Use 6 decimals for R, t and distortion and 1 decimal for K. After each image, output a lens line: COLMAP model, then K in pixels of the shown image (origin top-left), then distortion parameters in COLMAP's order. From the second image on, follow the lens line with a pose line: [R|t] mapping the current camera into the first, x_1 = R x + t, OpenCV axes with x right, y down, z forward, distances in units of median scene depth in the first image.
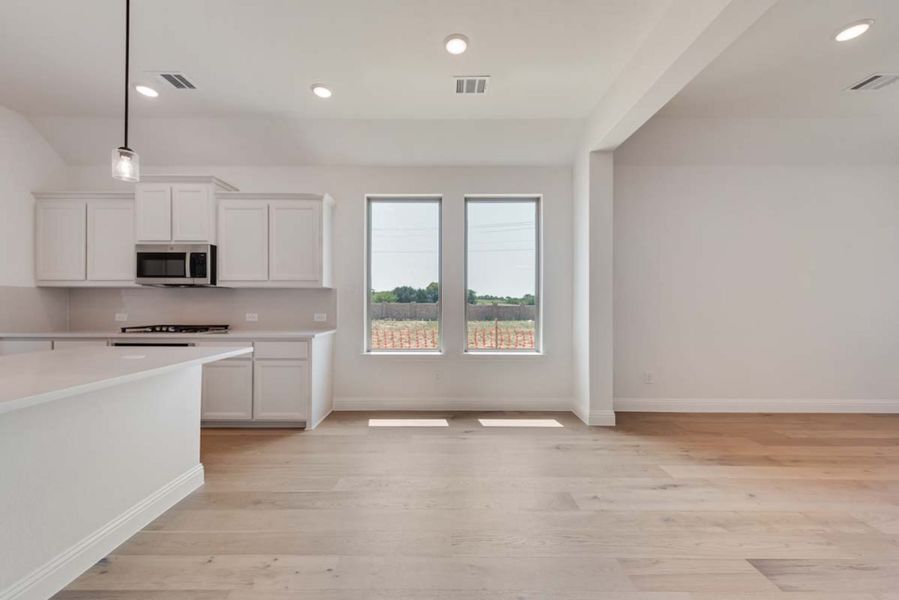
lens RADIAL K [[349.4, 0, 446.6], [0, 349.4, 302.4], [0, 0, 1]] dist [0.013226, -0.005426]
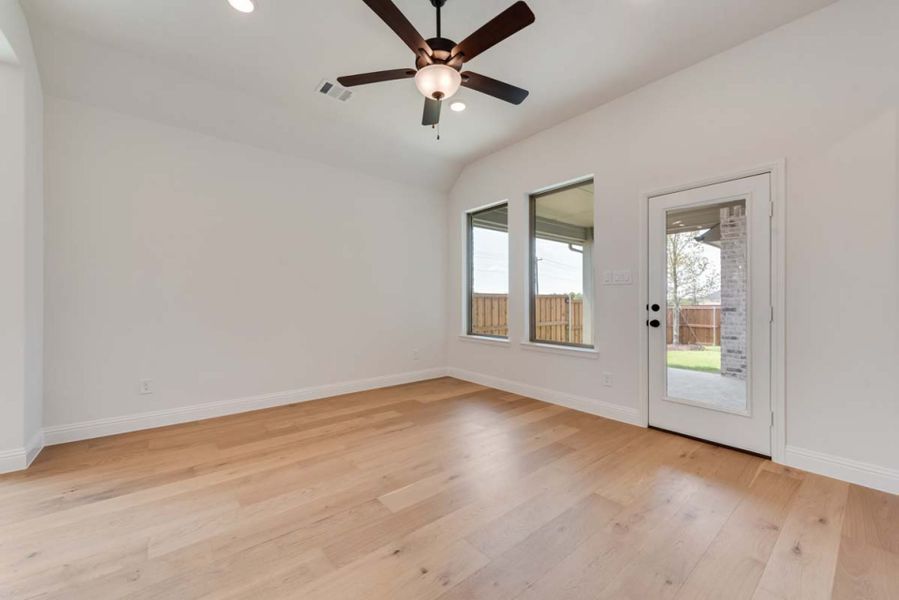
lens RADIAL K [[351.2, 0, 445.9], [0, 351.2, 297.4], [0, 0, 1]] dist [0.007094, -0.000718]
pose [[0.773483, 0.004151, 0.633803, 0.660664], [-0.002647, 0.999991, -0.003318, 0.015734], [-0.633811, 0.000889, 0.773487, -0.055818]]
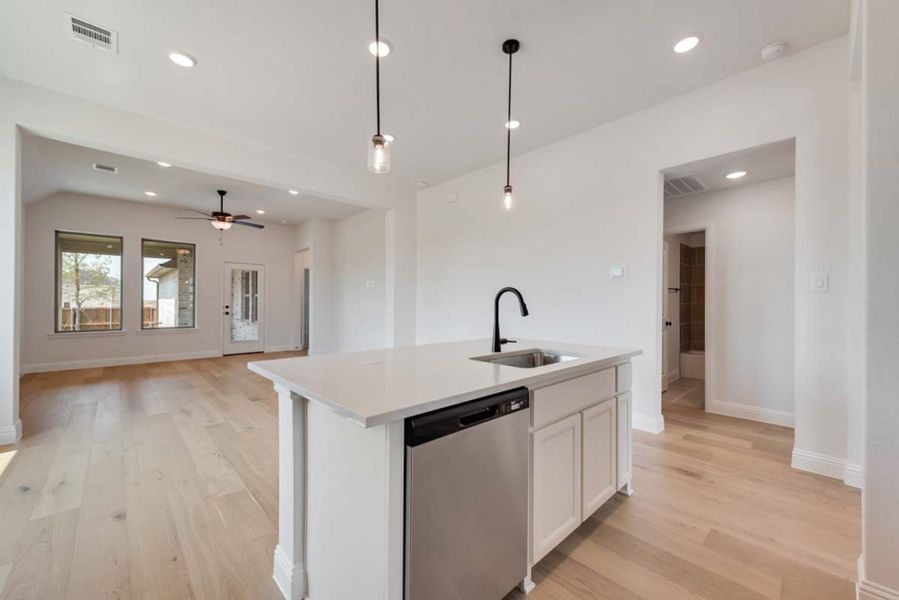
lens RADIAL K [[349.4, 0, 446.6], [0, 349.4, 302.4], [0, 0, 1]] dist [0.013226, -0.005426]
pose [[-0.688909, -0.004880, 0.724831, -0.931875], [-0.009595, 0.999951, -0.002387, 0.000986], [-0.724784, -0.008599, -0.688923, 0.820250]]
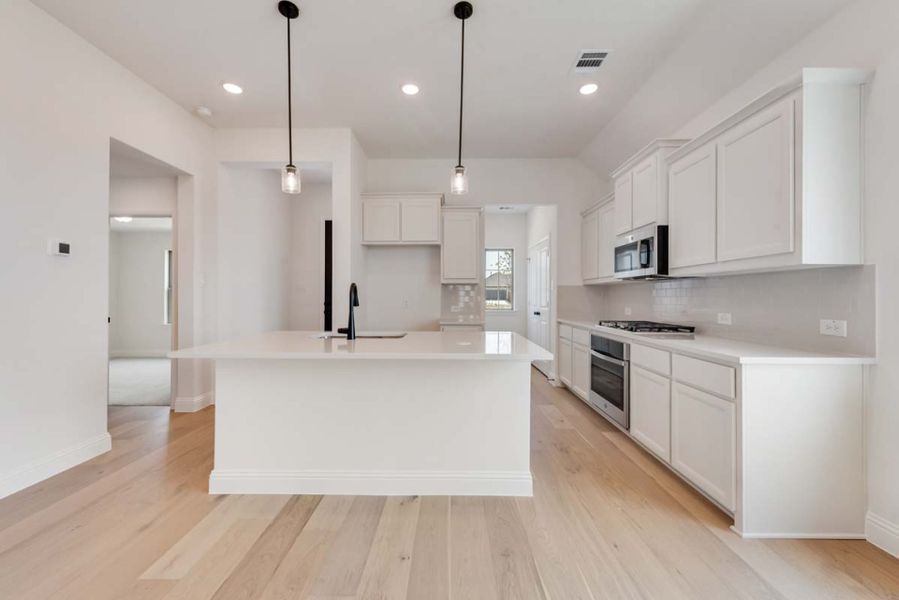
lens RADIAL K [[352.7, 0, 447.1], [0, 352.7, 296.5], [0, 0, 1]] dist [0.008431, -0.000227]
pose [[-0.006392, -0.003100, -0.999975, 0.149829], [-0.000156, 0.999995, -0.003099, 0.001860], [0.999980, 0.000136, -0.006392, 0.525712]]
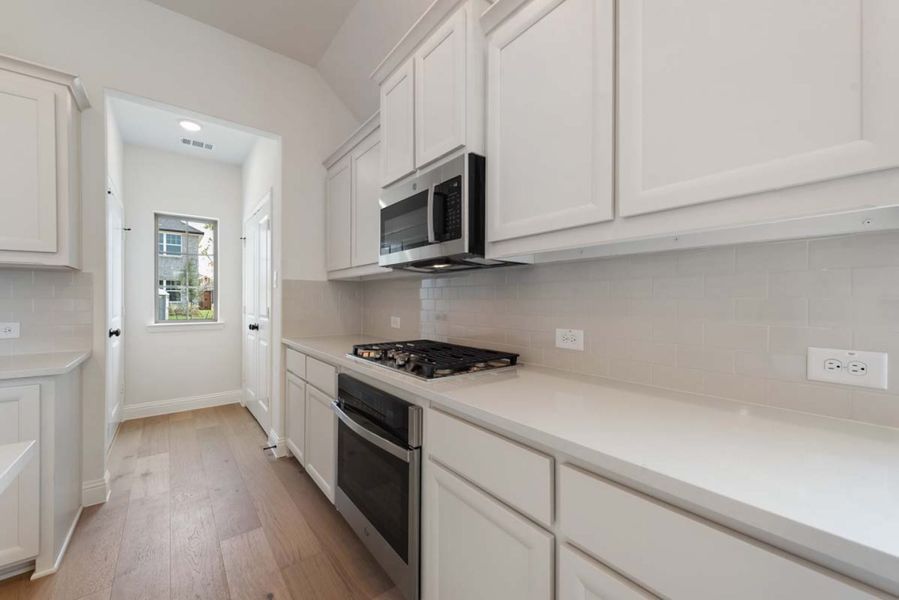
lens RADIAL K [[352.7, 0, 447.1], [0, 352.7, 296.5], [0, 0, 1]] dist [0.008431, -0.000227]
pose [[0.621375, -0.009190, -0.783460, -0.382528], [0.002660, 0.999950, -0.009620, 0.000570], [0.783509, 0.003893, 0.621368, 0.744394]]
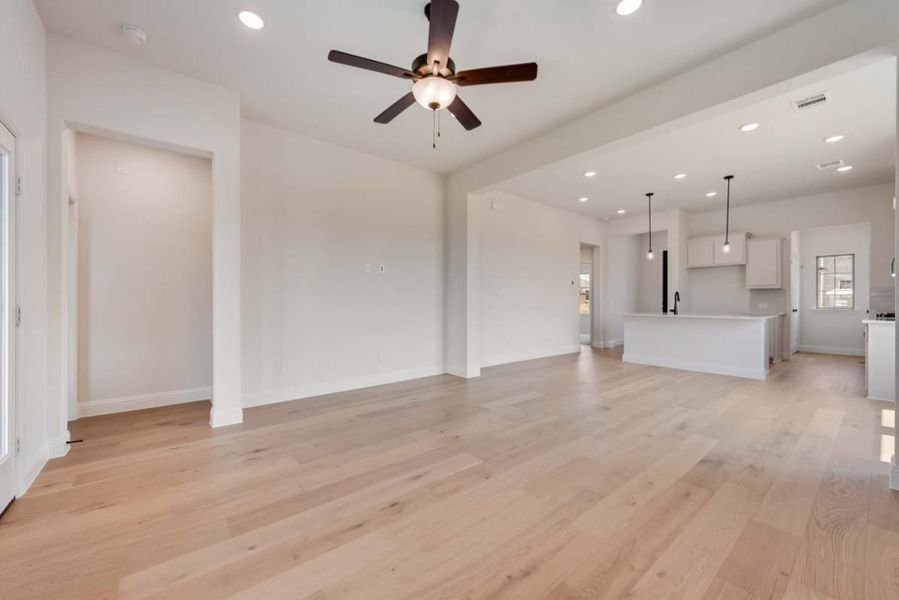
lens RADIAL K [[349.4, 0, 446.6], [0, 349.4, 302.4], [0, 0, 1]] dist [0.013226, -0.005426]
pose [[-0.775727, 0.001388, -0.631067, 1.451165], [-0.000246, 0.999997, 0.002501, 0.022321], [0.631068, 0.002095, -0.775724, 0.971584]]
